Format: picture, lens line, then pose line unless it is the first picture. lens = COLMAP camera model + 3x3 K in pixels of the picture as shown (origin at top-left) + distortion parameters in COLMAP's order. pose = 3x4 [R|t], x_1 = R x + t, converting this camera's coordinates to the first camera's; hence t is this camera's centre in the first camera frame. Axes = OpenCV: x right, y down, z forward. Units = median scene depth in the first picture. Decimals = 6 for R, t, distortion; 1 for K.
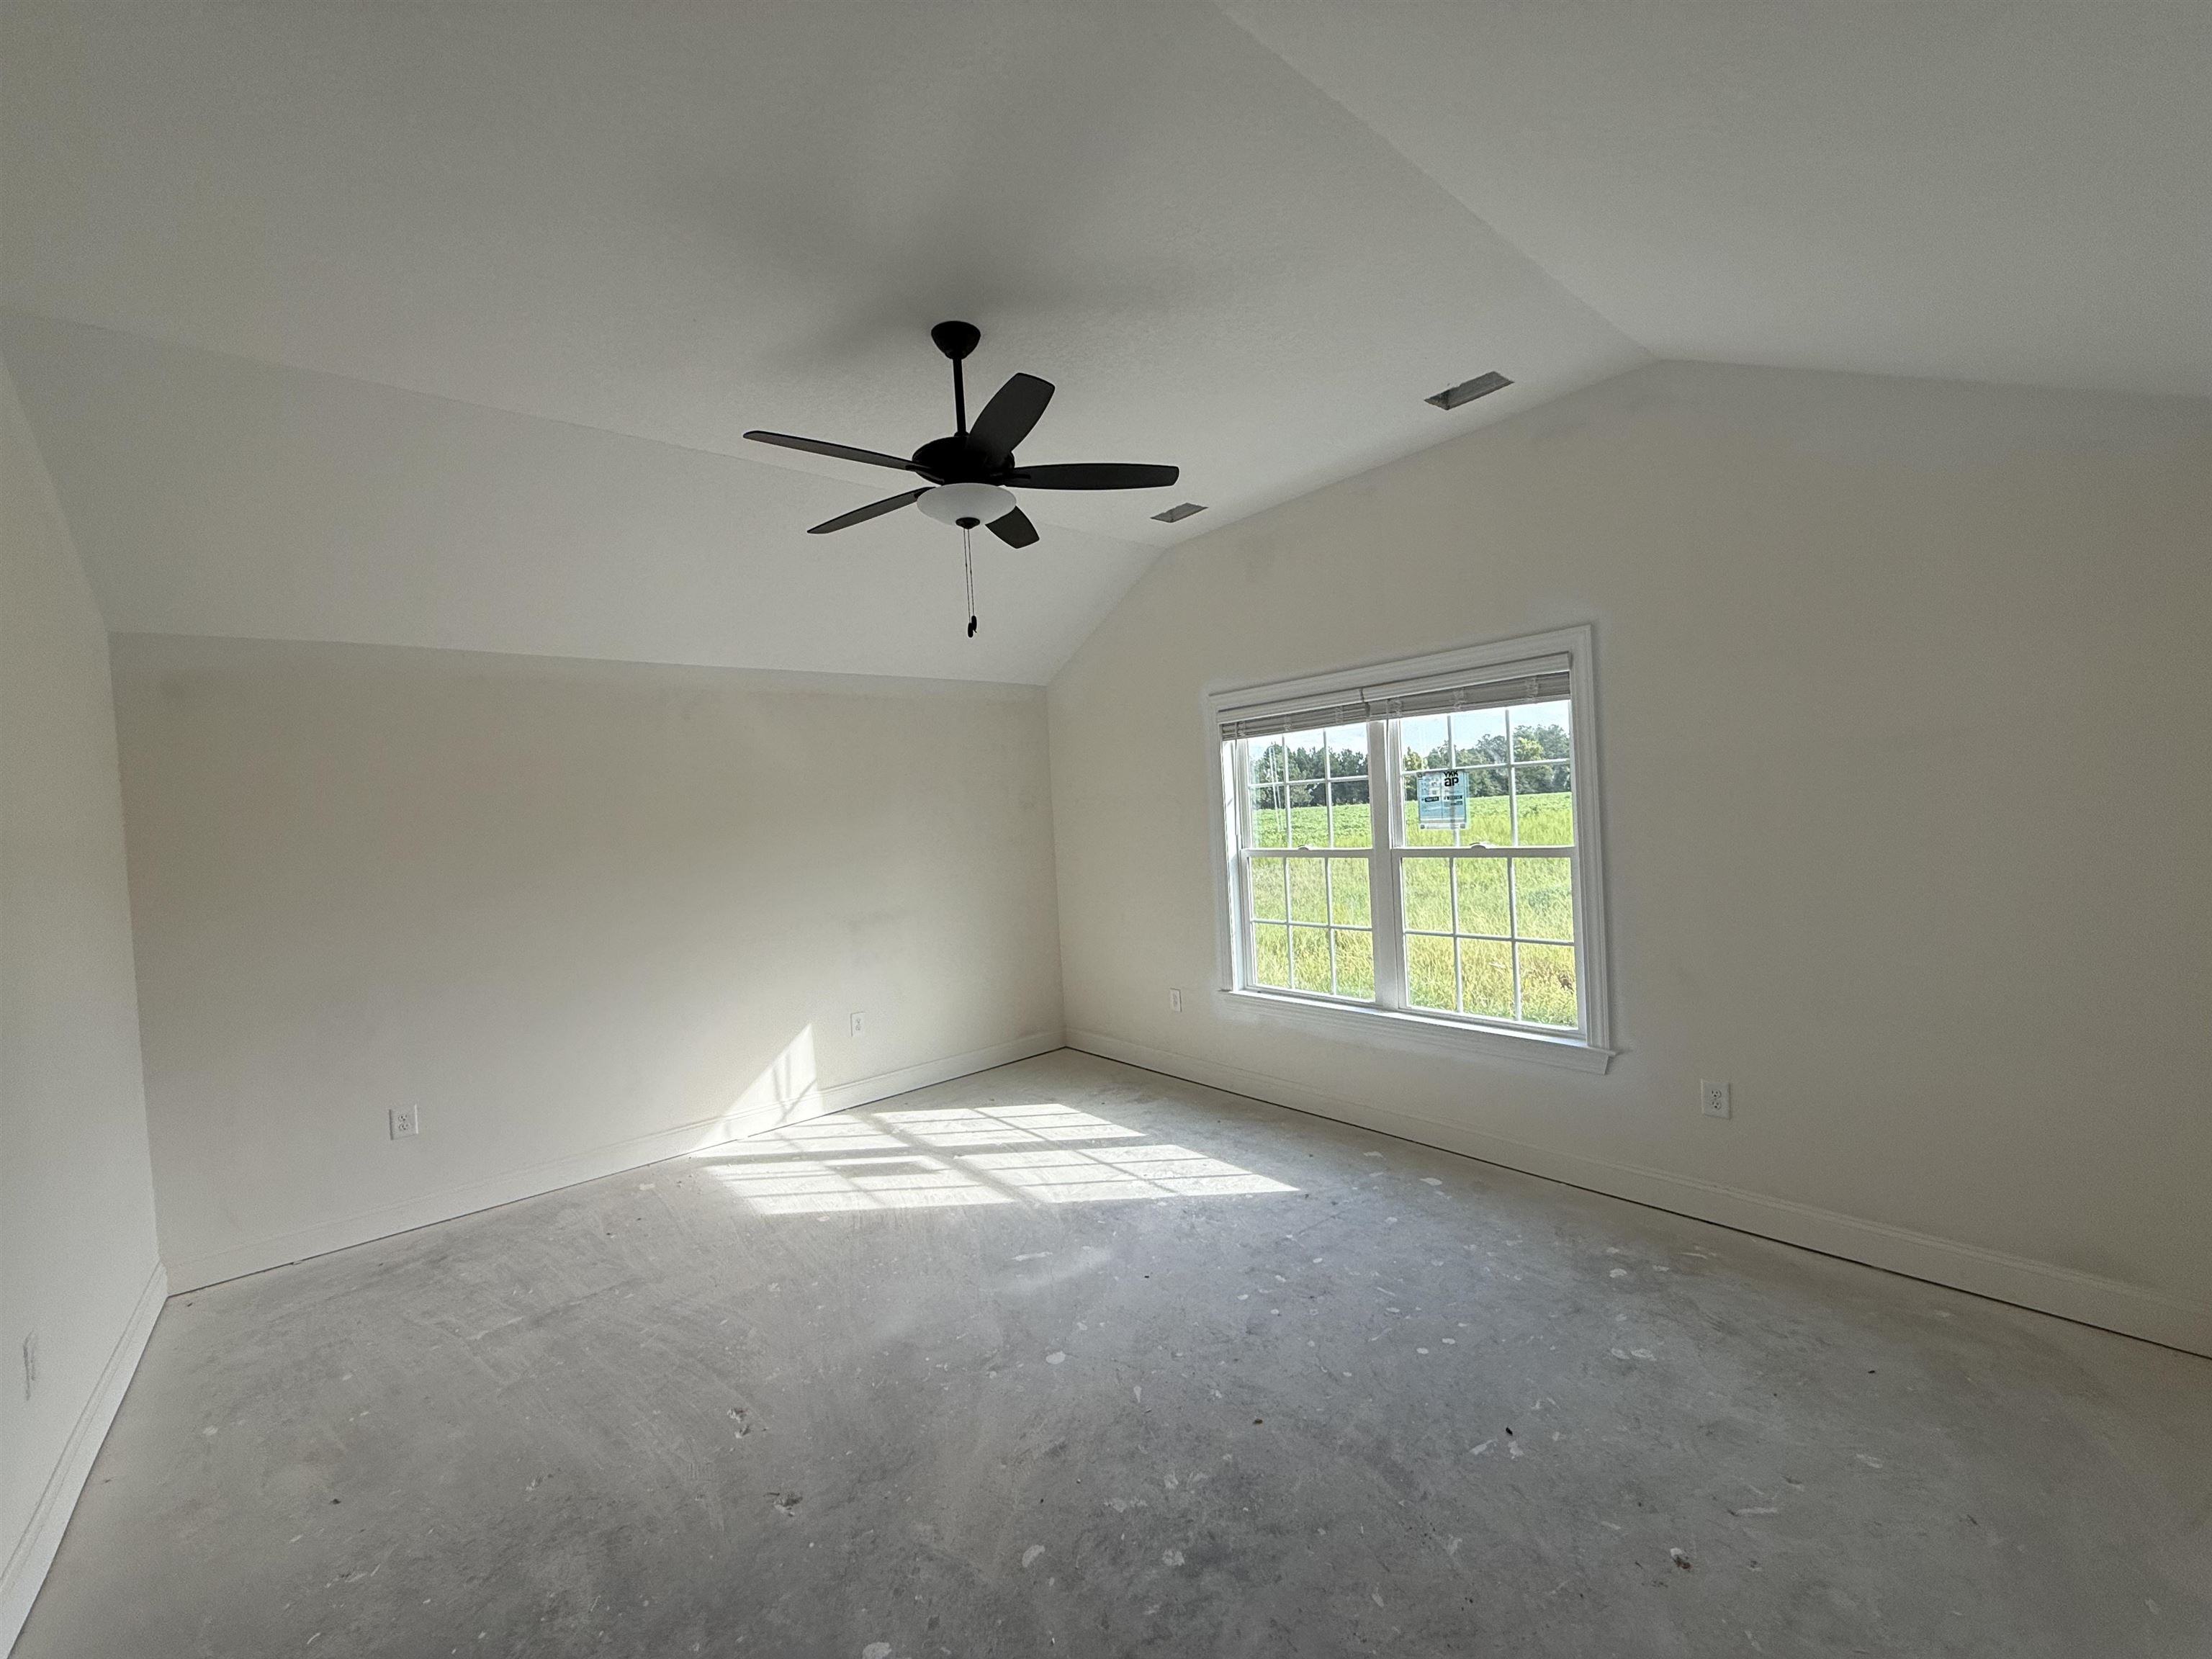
lens RADIAL K [[871.0, 0, 1106.0], [0, 871.0, 829.5], [0, 0, 1]] dist [-0.002619, -0.000508]
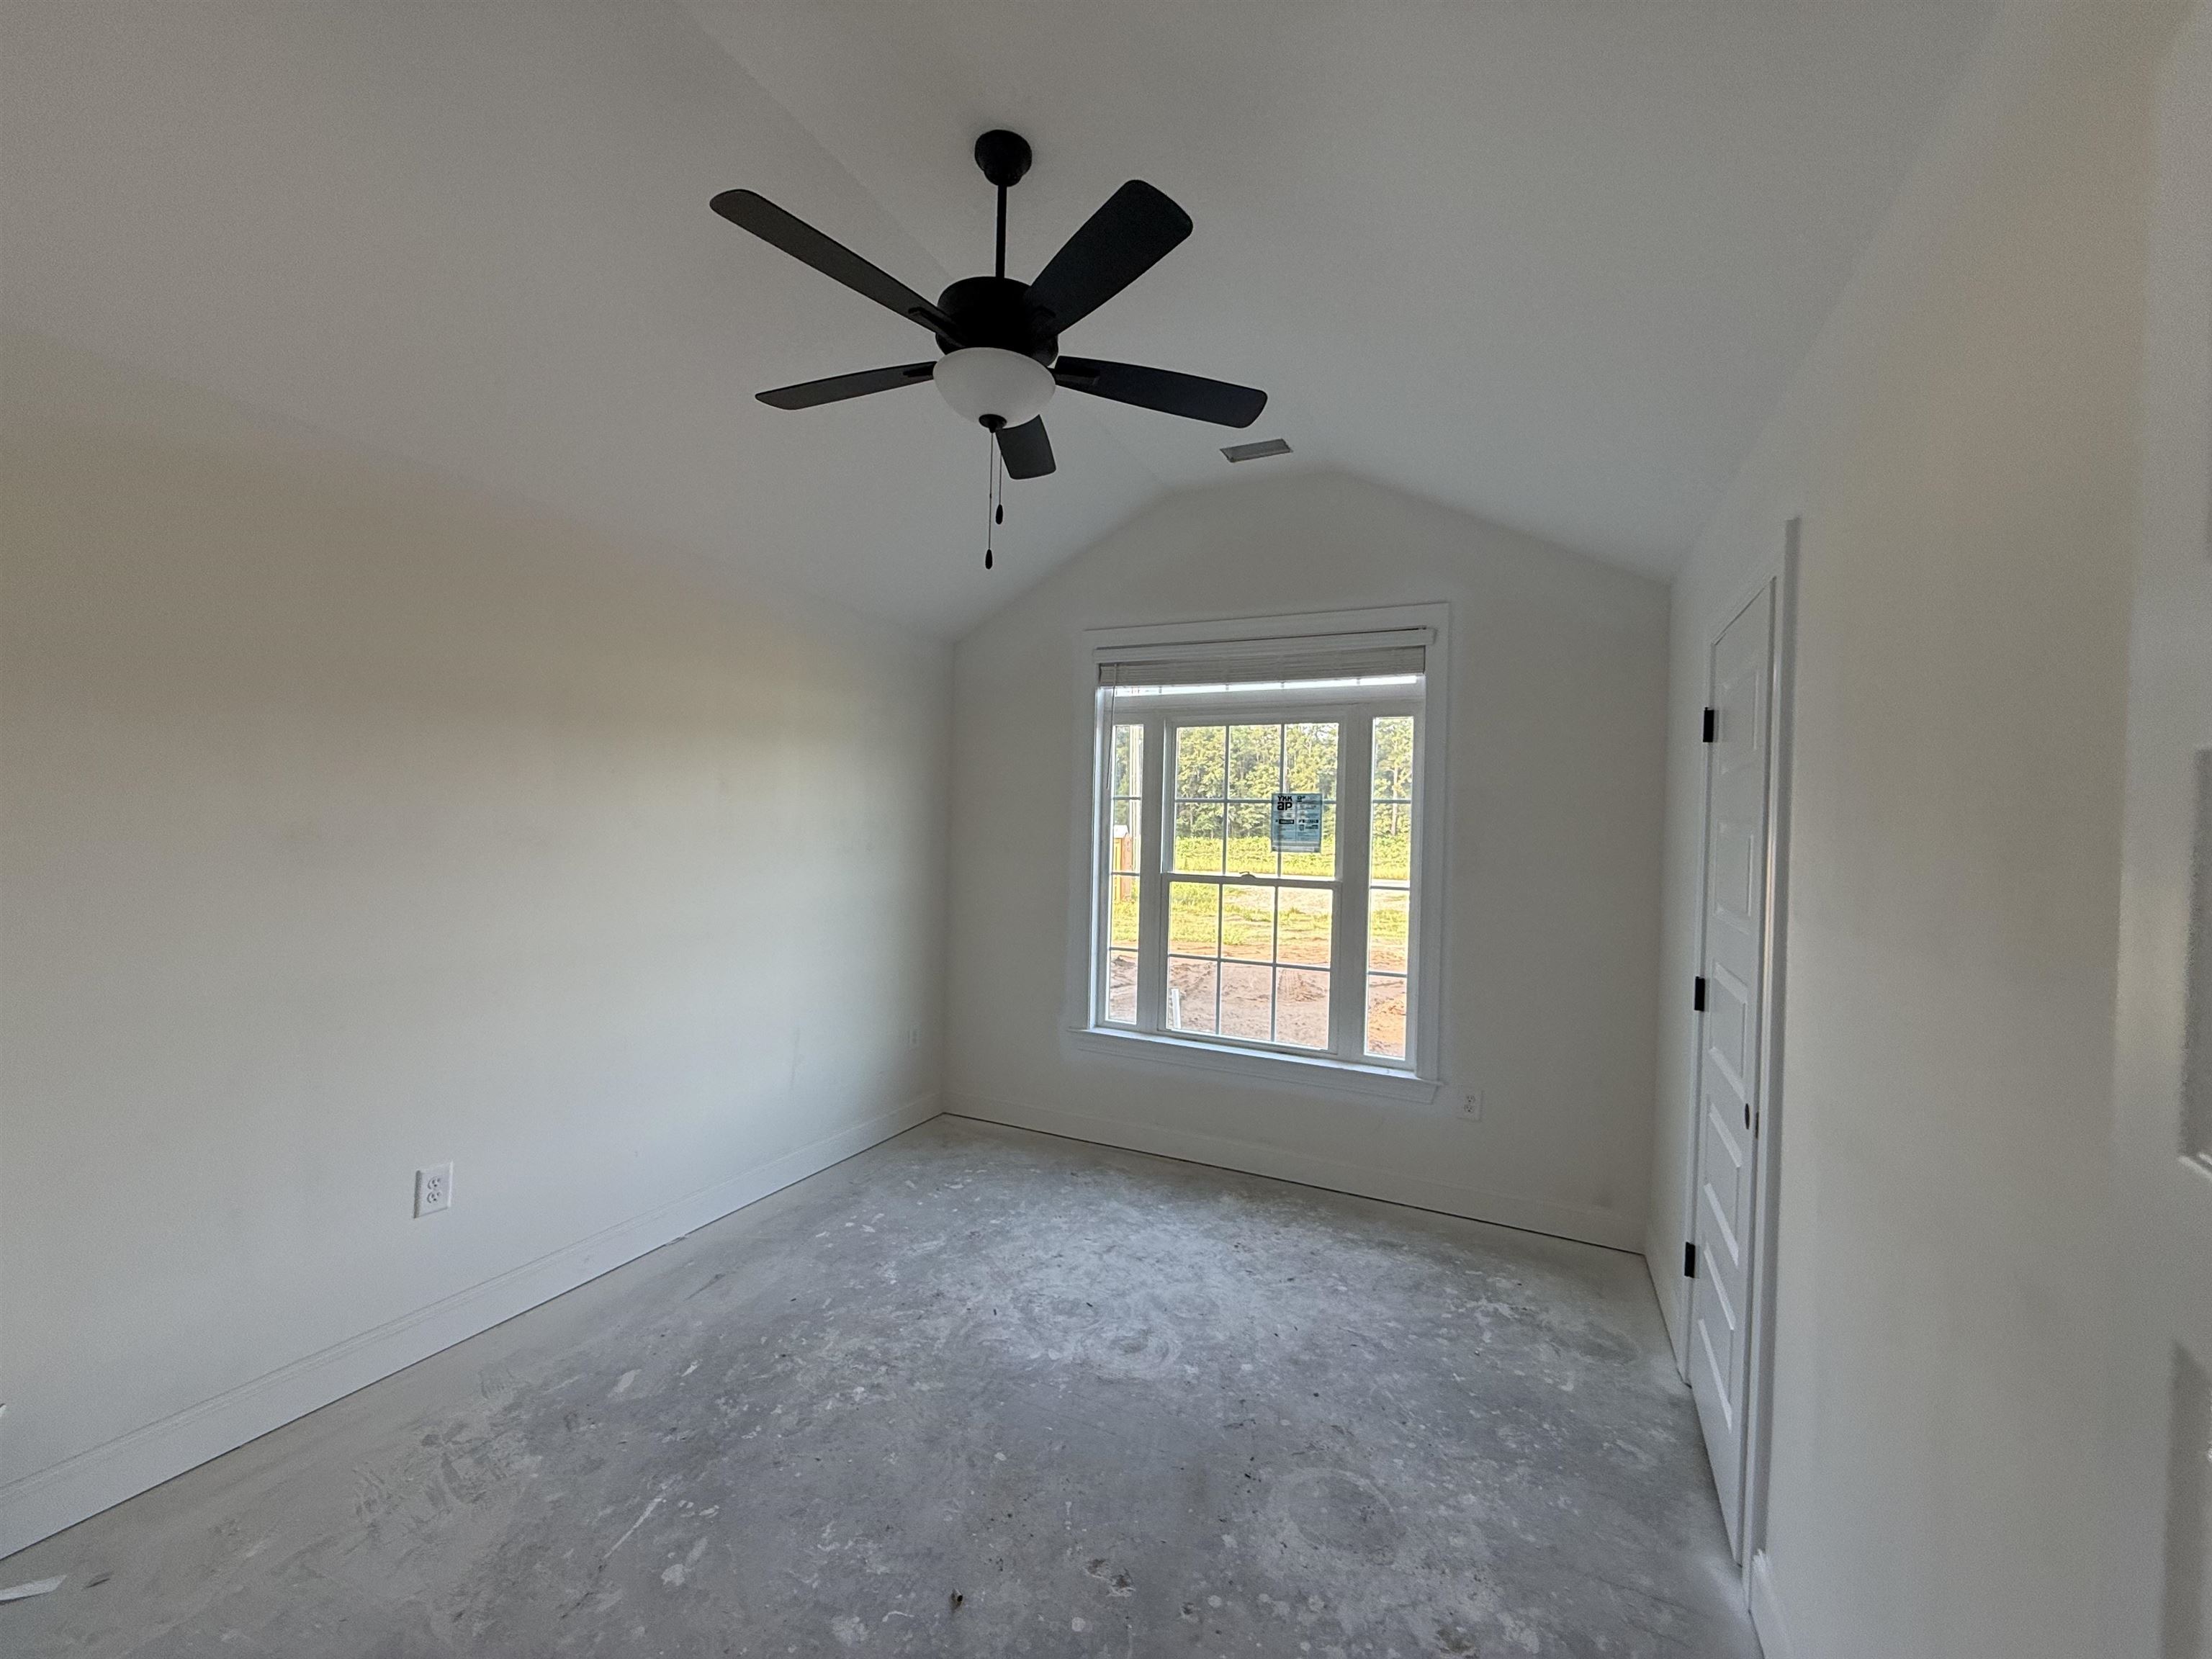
lens RADIAL K [[883.0, 0, 1106.0], [0, 883.0, 829.5], [0, 0, 1]] dist [0.012172, -0.000104]
pose [[0.966878, 0.054835, 0.249278, -0.197972], [-0.050173, 0.998427, -0.025023, 0.007025], [-0.250258, 0.011688, 0.968109, 0.218030]]
